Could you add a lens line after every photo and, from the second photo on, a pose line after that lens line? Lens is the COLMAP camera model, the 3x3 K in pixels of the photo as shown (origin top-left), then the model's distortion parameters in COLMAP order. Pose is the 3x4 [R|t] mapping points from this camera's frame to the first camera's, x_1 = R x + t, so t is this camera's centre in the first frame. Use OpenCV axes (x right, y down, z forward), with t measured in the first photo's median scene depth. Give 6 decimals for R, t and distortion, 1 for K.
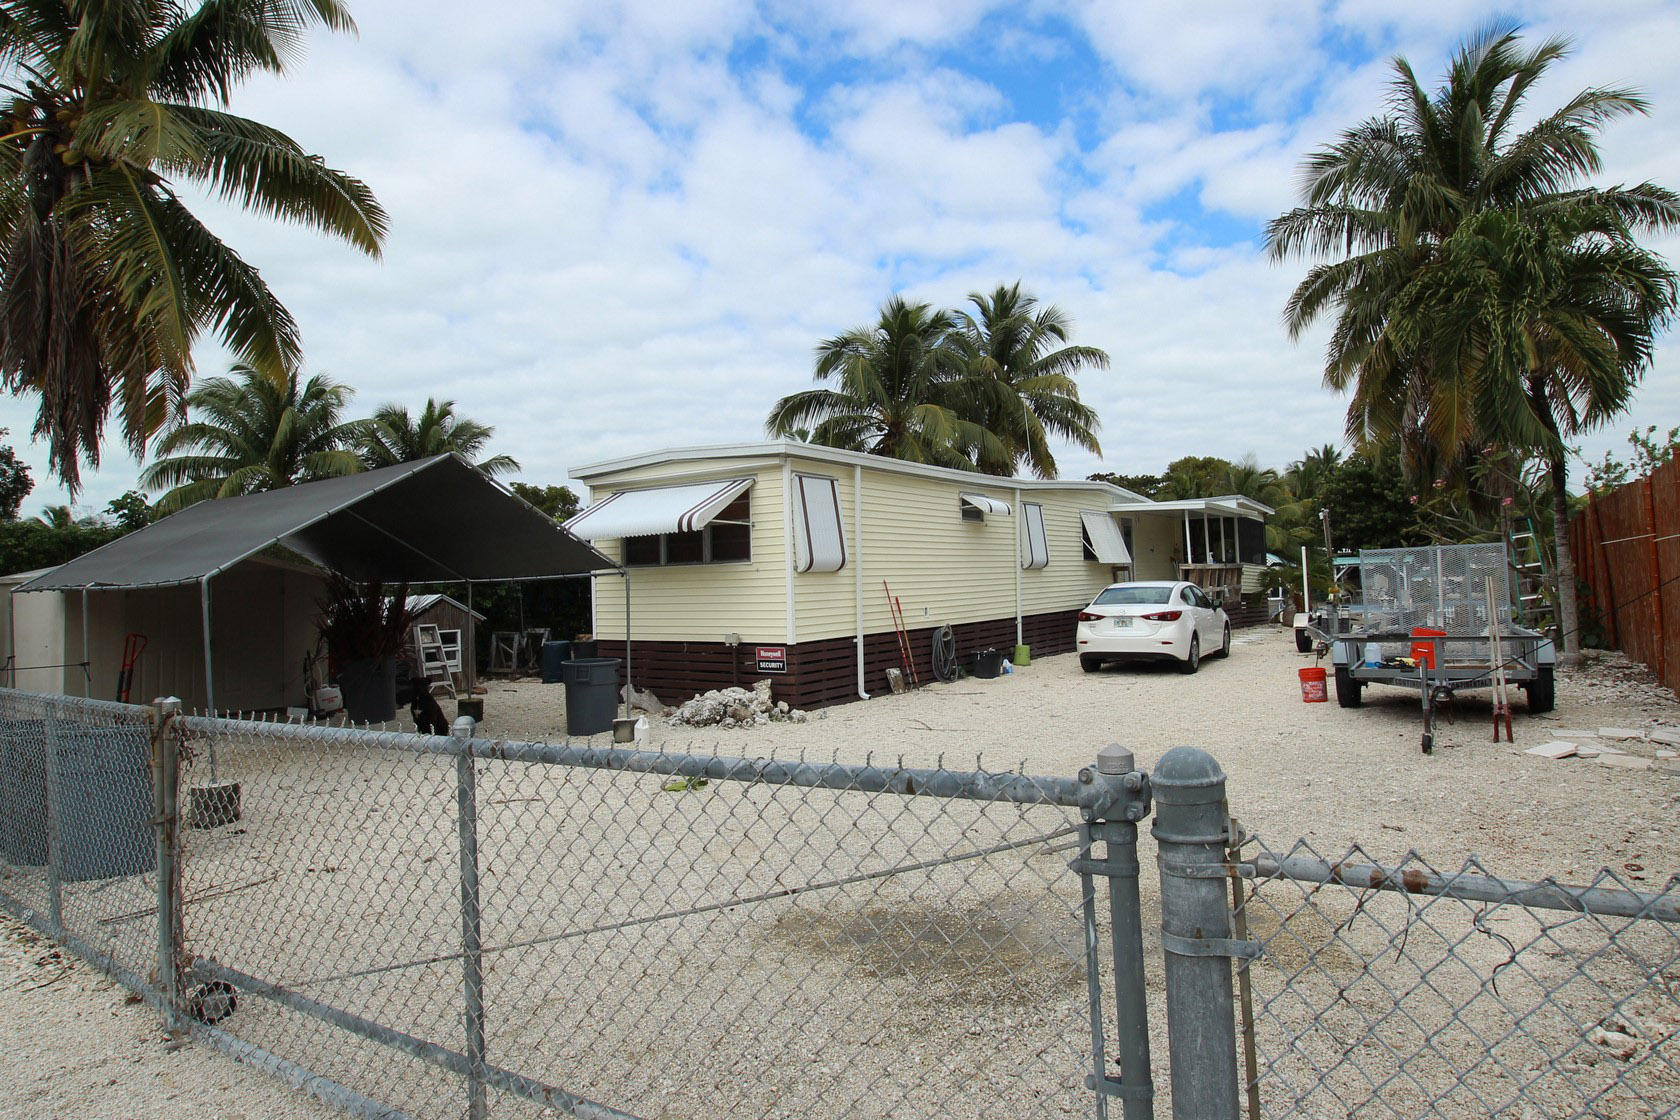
lens RADIAL K [[982.5, 0, 841.2], [0, 982.5, 558.0], [0, 0, 1]] dist [-0.028887, -0.006687]
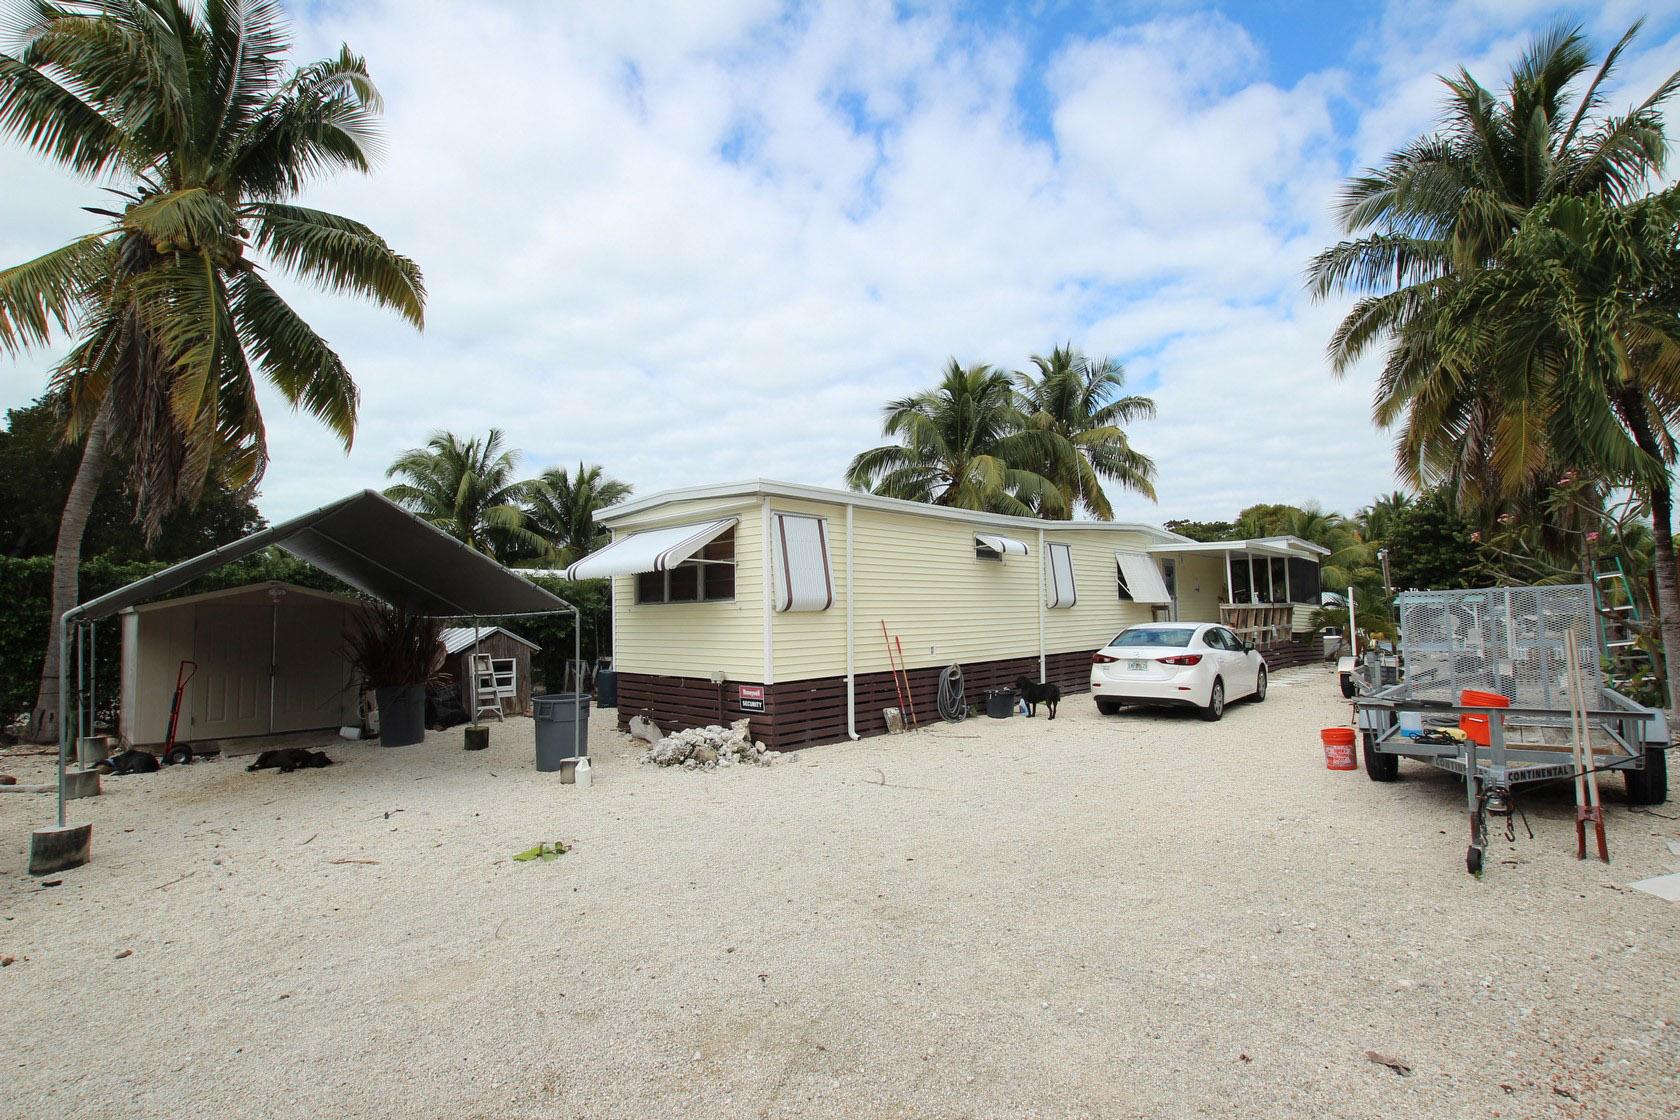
lens RADIAL K [[774.2, 0, 841.2], [0, 774.2, 576.3], [0, 0, 1]] dist [-0.029579, 0.000980]
pose [[0.984356, 0.001980, -0.176183, 0.121680], [-0.005740, 0.999766, -0.020838, -0.004074], [0.176100, 0.021523, 0.984137, 0.182944]]
